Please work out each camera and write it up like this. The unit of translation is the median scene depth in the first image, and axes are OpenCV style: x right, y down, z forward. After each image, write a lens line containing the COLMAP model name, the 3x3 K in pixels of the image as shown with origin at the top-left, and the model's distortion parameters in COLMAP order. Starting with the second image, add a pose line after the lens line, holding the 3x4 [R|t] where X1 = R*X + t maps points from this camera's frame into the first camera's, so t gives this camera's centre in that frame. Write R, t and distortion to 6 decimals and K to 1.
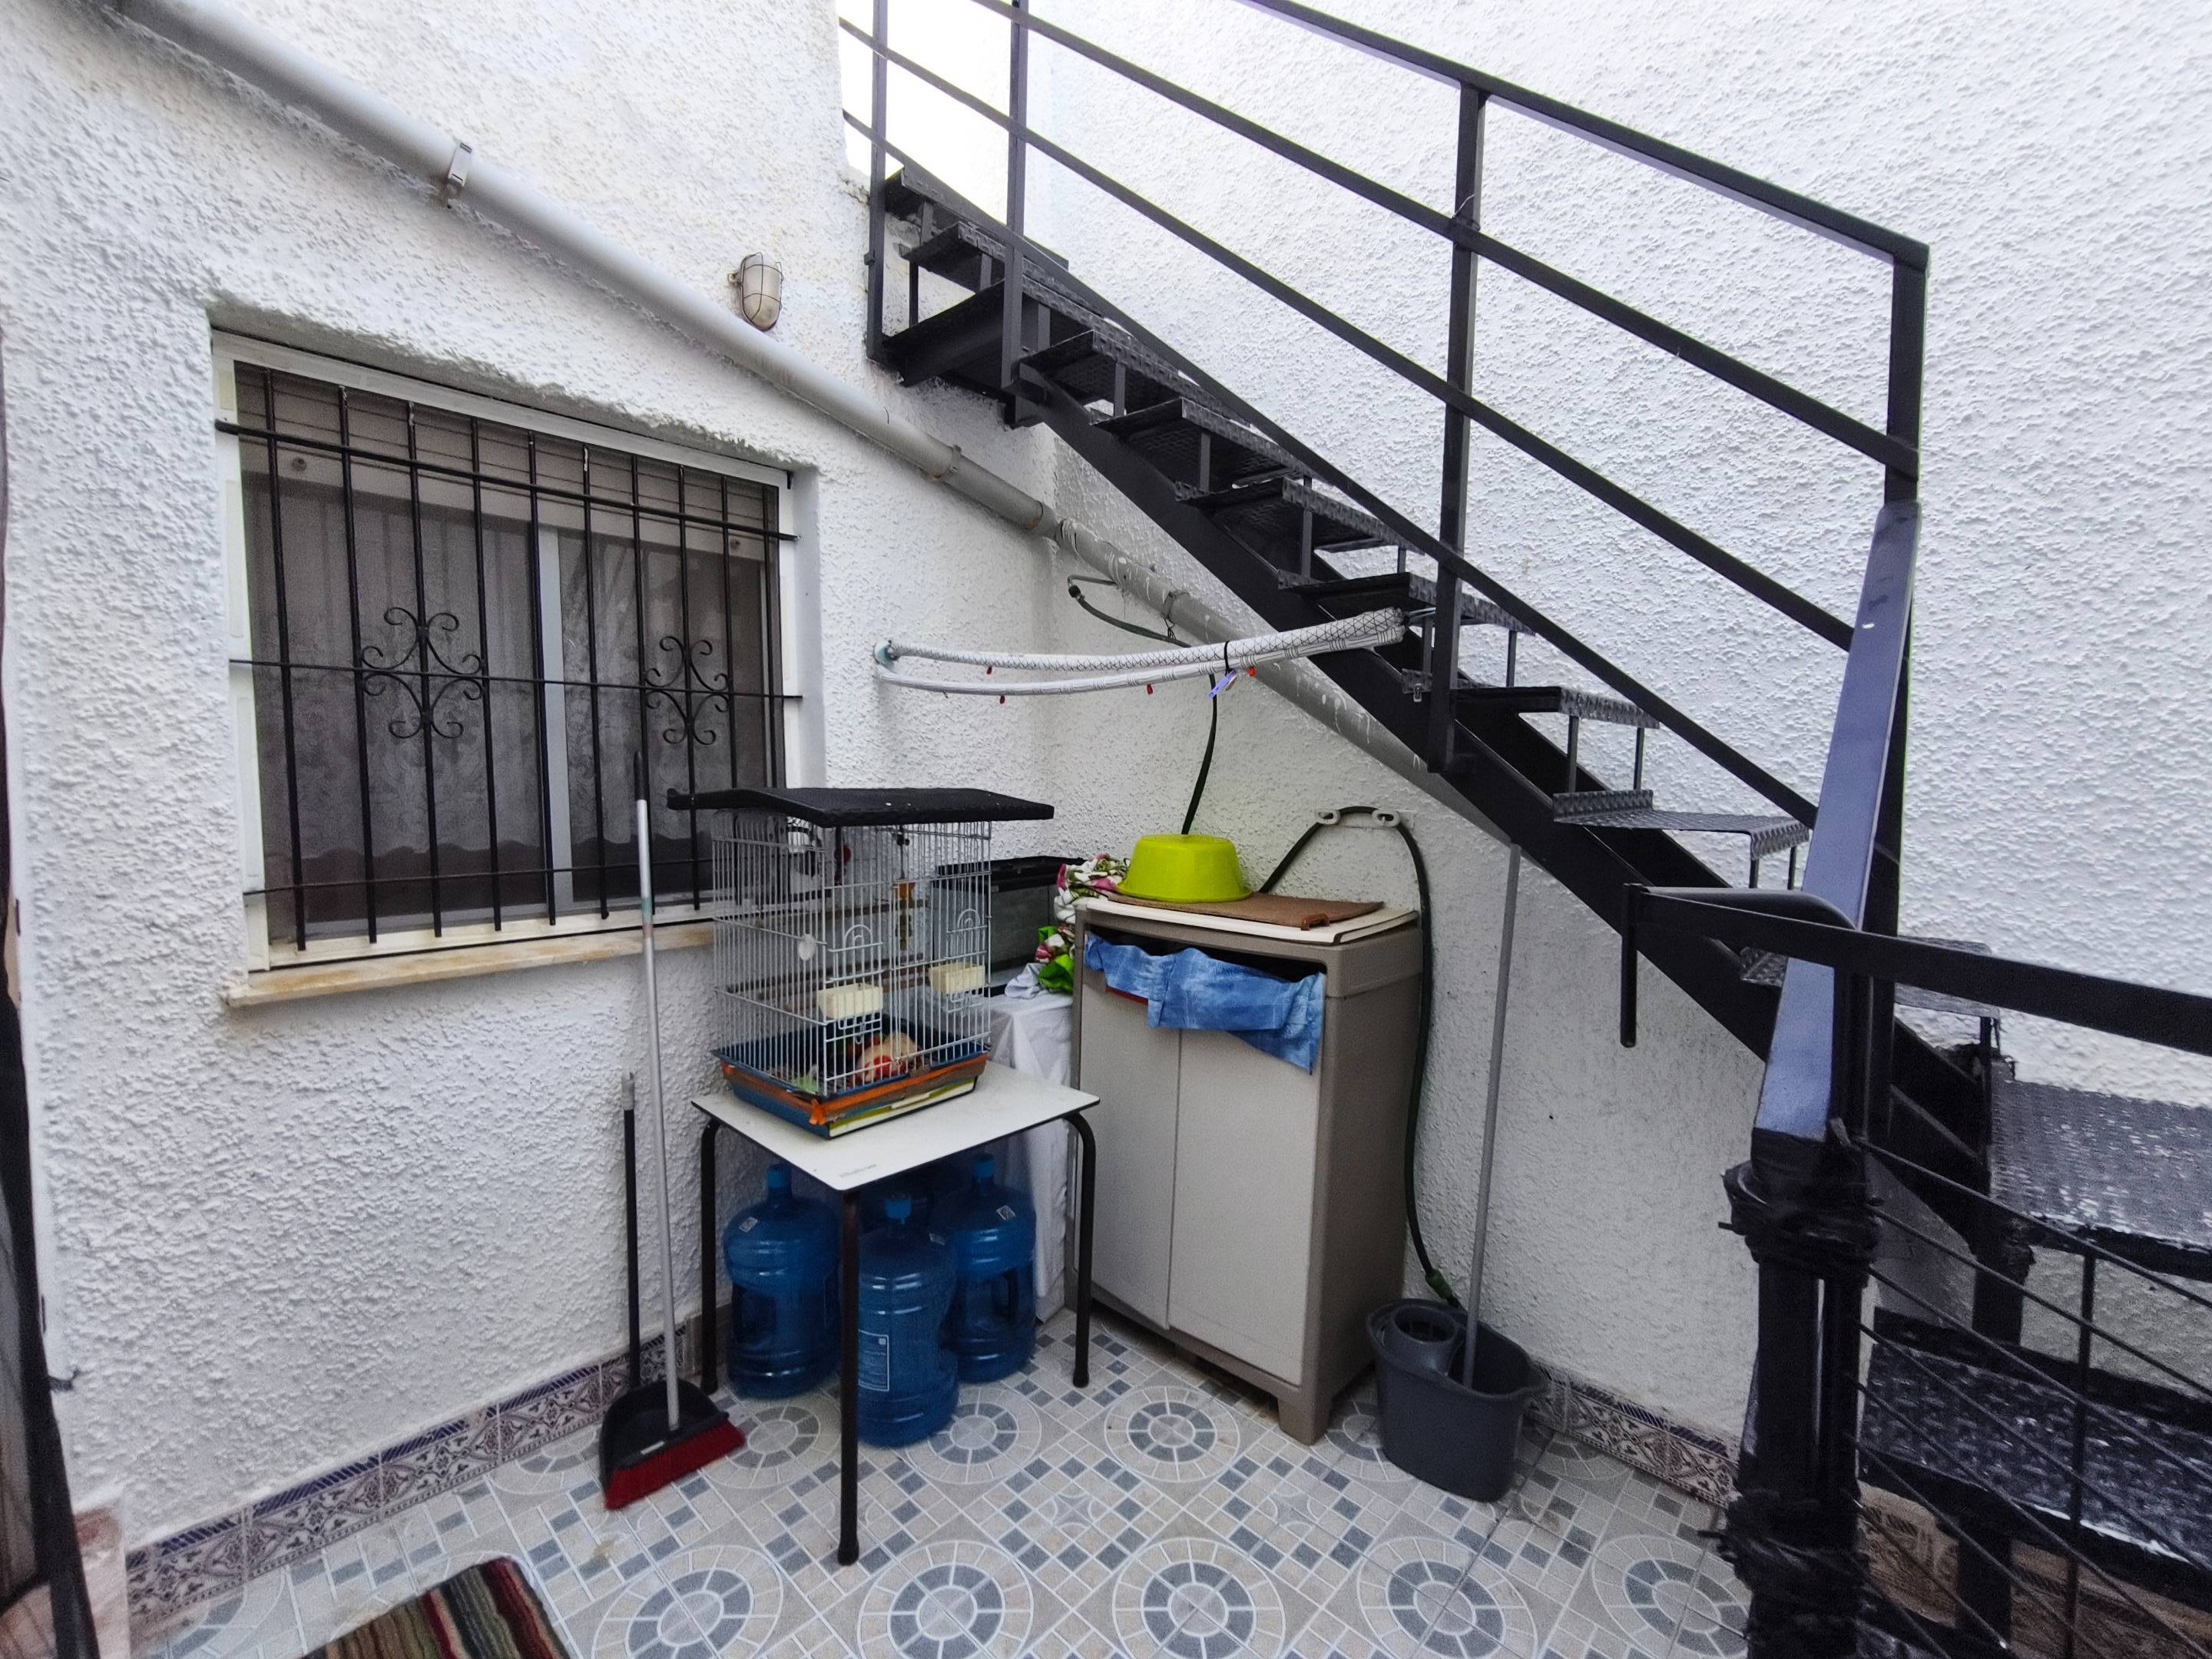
lens RADIAL K [[939.1, 0, 1103.0], [0, 939.1, 829.6], [0, 0, 1]] dist [0.012196, -0.000696]
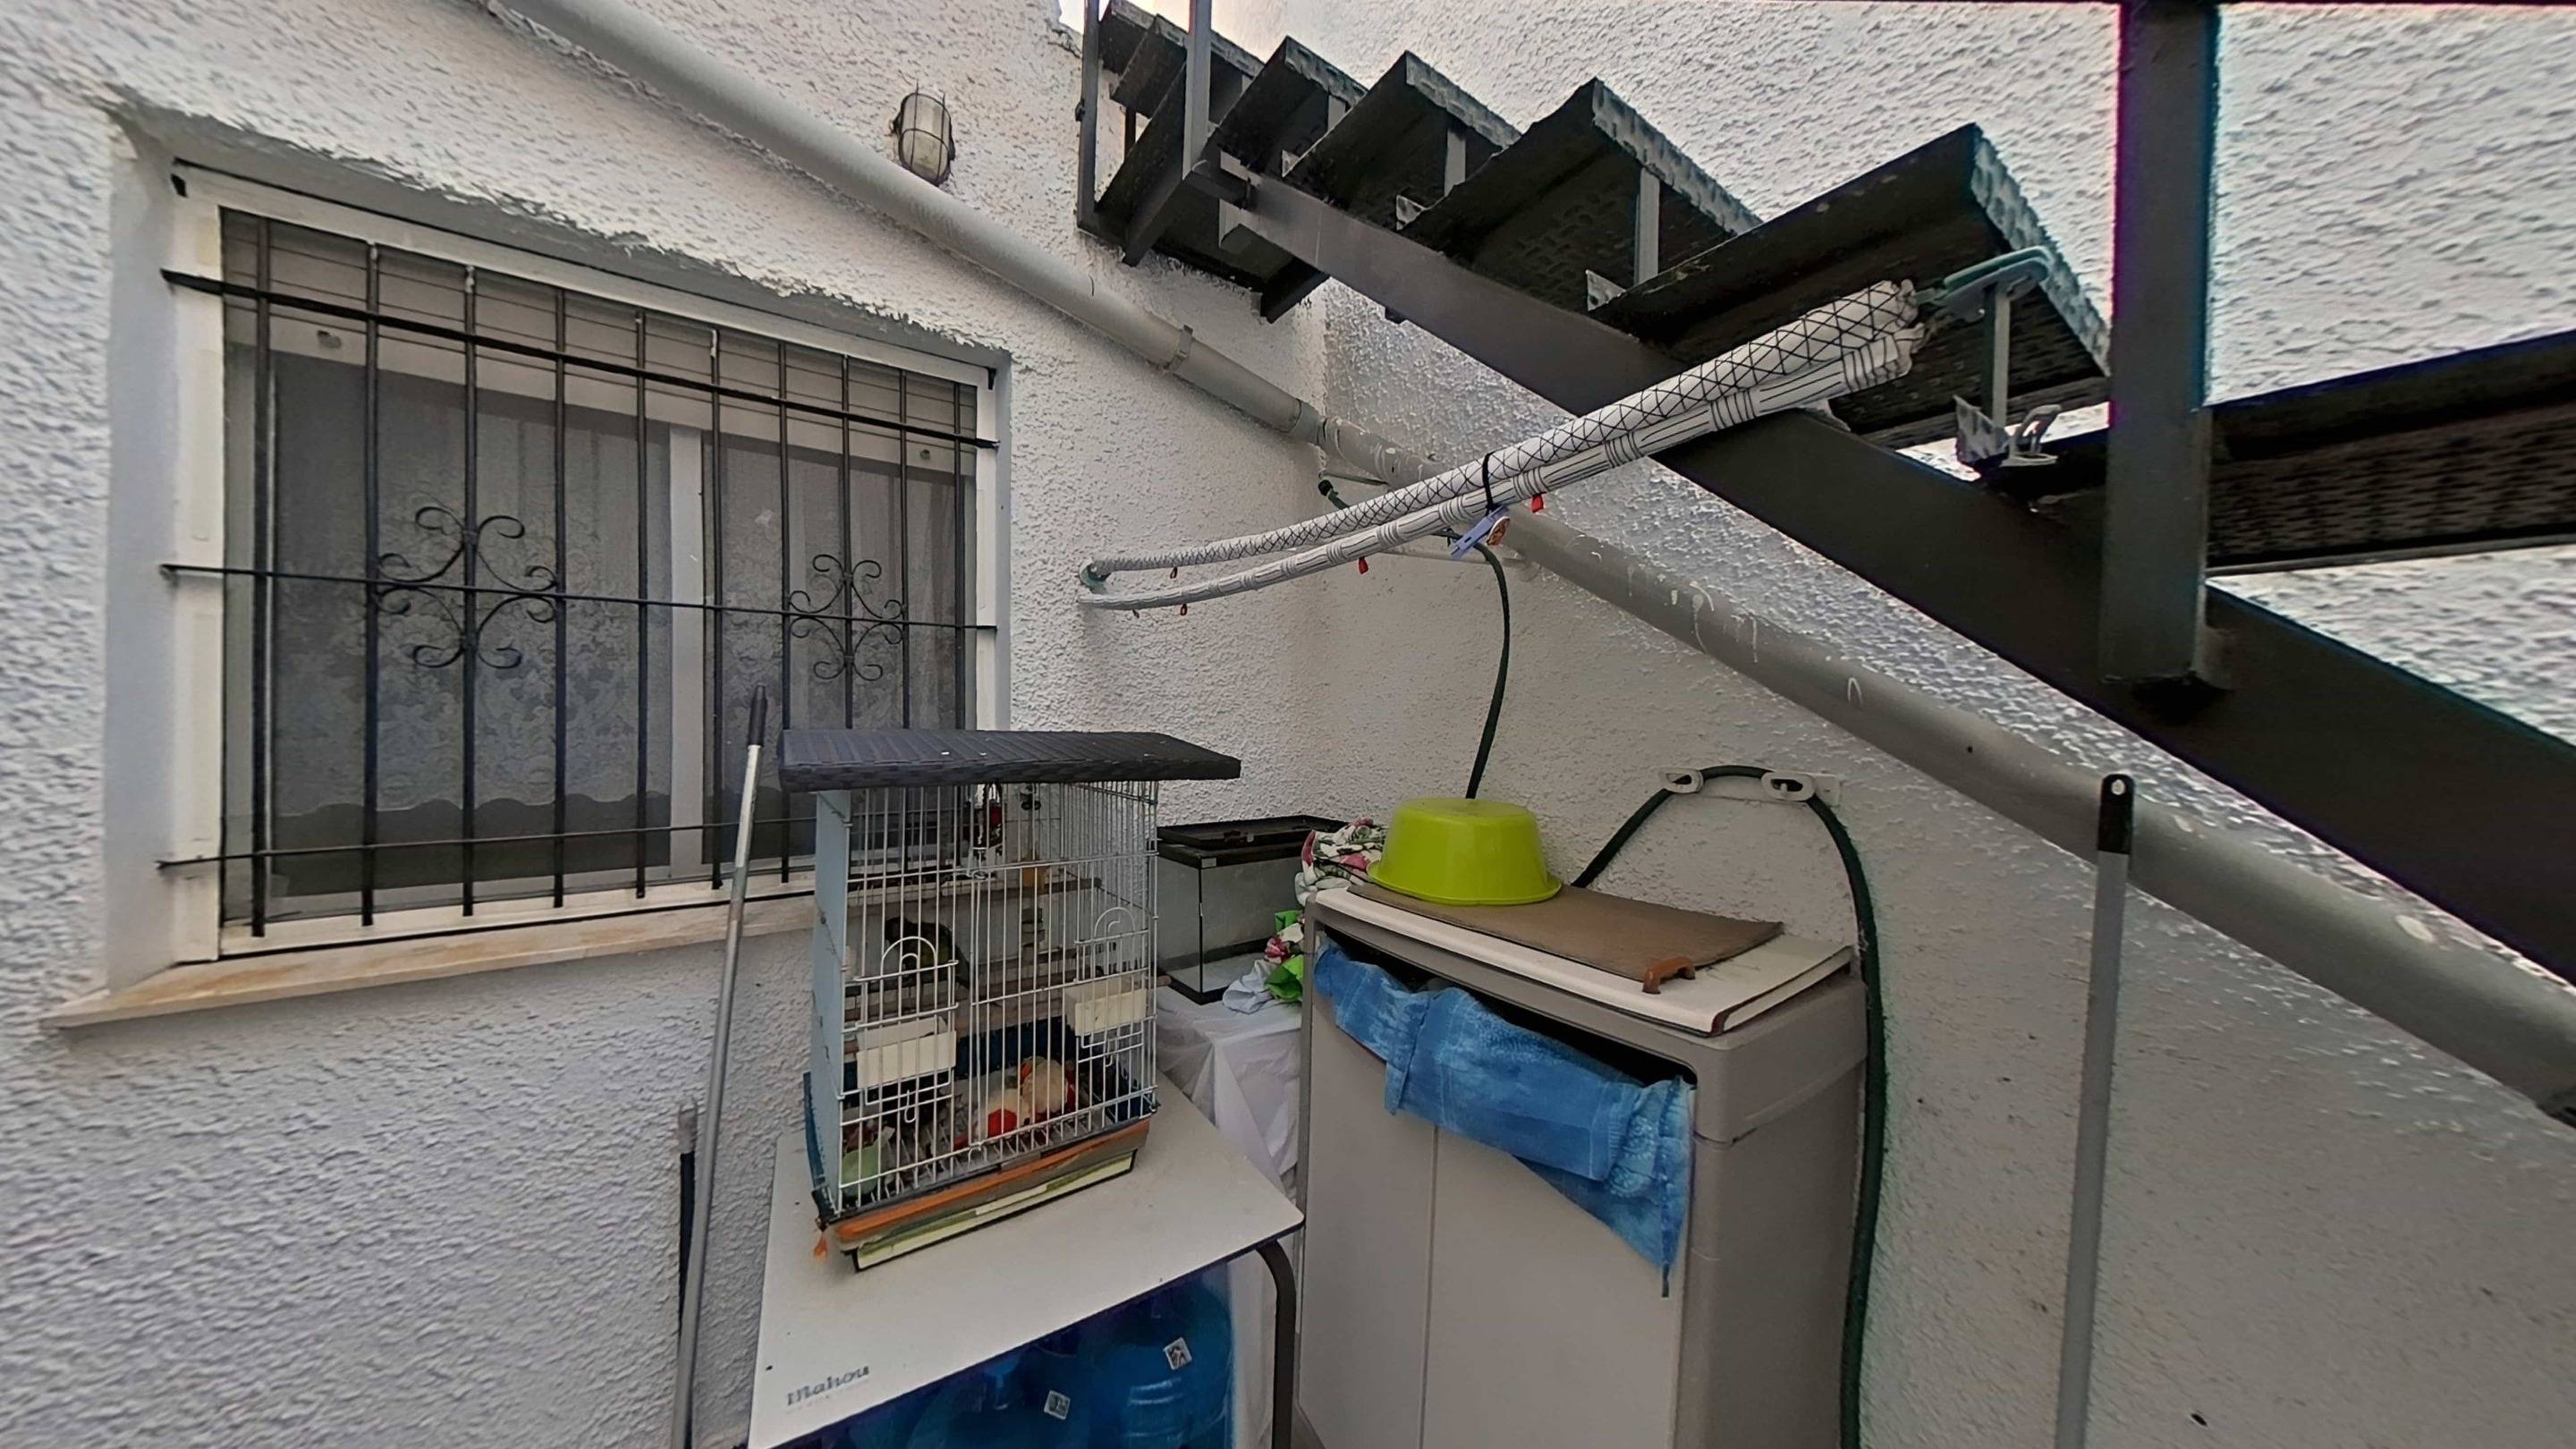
lens RADIAL K [[725.4, 0, 1287.7], [0, 725.4, 732.5], [0, 0, 1]] dist [-0.002808, 0.000339]
pose [[0.972978, 0.003537, -0.230869, 0.109664], [-0.015491, 0.998630, -0.049986, -0.021541], [0.230376, 0.052211, 0.971700, 0.552273]]
